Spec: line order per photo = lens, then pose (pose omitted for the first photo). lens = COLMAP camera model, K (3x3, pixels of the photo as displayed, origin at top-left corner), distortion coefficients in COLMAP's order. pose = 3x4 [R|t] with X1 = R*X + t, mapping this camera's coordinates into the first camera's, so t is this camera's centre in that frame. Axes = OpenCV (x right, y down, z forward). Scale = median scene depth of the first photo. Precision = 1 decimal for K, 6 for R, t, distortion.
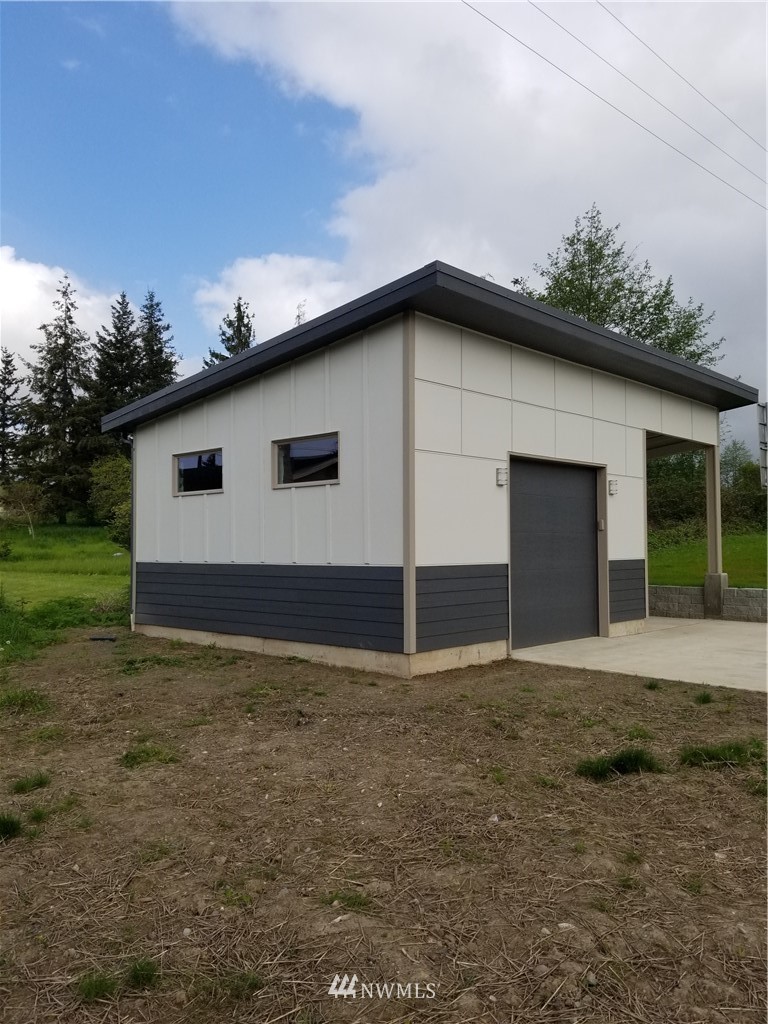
lens RADIAL K [[773.2, 0, 384.3], [0, 773.2, 516.9], [0, 0, 1]] dist [0.058376, -0.003658]
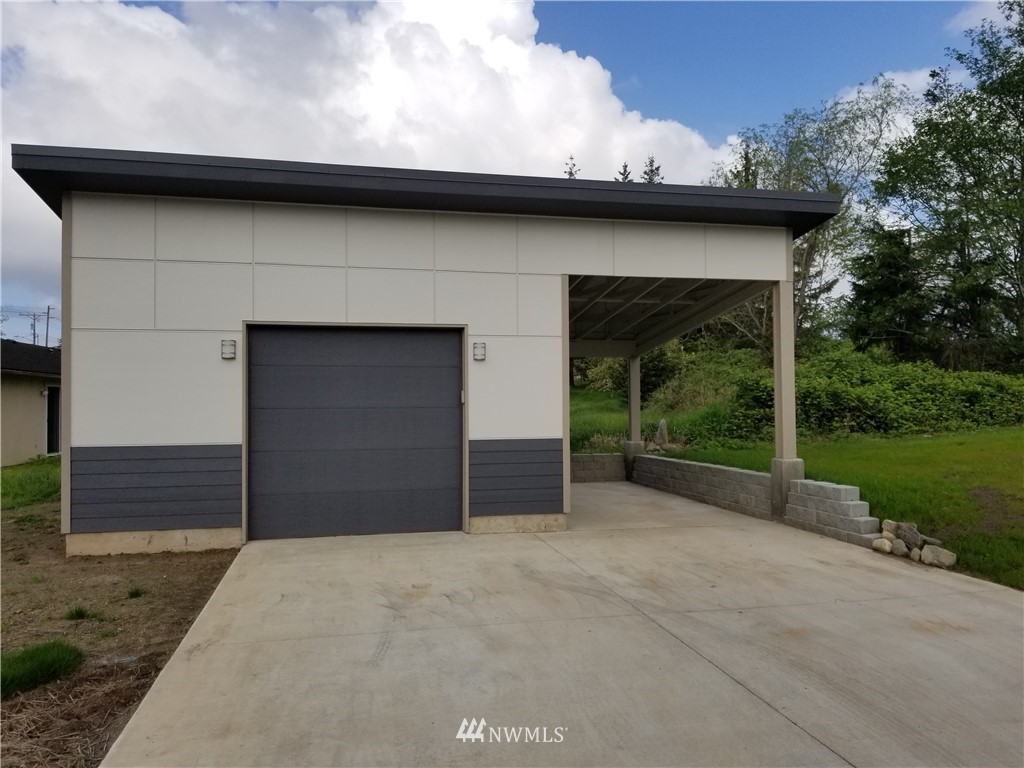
lens RADIAL K [[773.2, 0, 511.2], [0, 773.2, 380.8], [0, 0, 1]] dist [0.058376, -0.003658]
pose [[0.842598, -0.016163, -0.538300, 0.763054], [0.020032, 0.999798, 0.001335, -0.007401], [0.538170, -0.011908, 0.842752, 0.328550]]
